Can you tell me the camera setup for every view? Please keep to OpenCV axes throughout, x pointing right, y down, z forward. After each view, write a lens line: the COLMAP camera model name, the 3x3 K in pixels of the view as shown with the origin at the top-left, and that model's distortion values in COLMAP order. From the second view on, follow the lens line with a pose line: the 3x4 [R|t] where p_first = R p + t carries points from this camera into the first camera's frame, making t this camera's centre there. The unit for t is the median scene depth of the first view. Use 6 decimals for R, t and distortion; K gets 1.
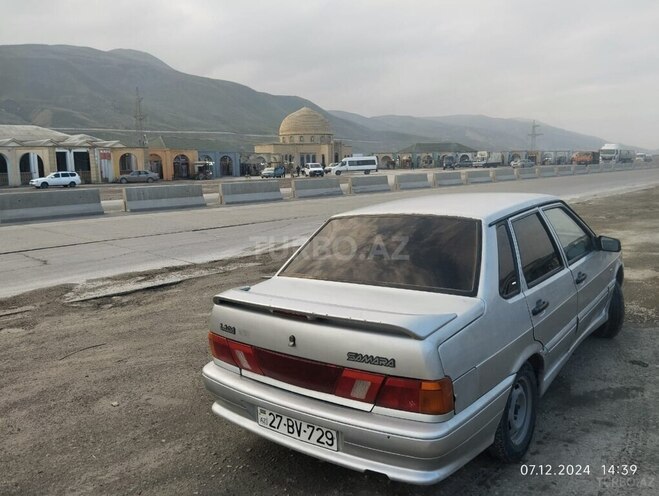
lens RADIAL K [[539.3, 0, 329.5], [0, 539.3, 248.0], [0, 0, 1]] dist [0.052555, 0.002389]
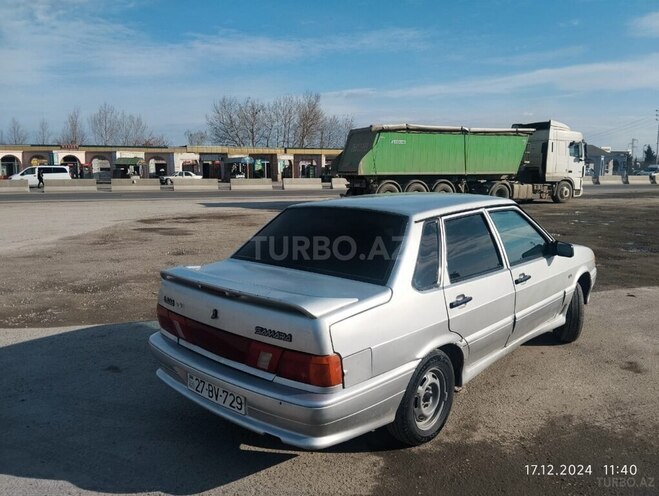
lens RADIAL K [[534.0, 0, 329.5], [0, 534.0, 248.0], [0, 0, 1]] dist [0.092080, -0.178441]
pose [[0.995512, 0.062211, -0.071321, 0.231073], [-0.061576, 0.998041, 0.011077, 0.009804], [0.071870, -0.006636, 0.997392, -0.078461]]
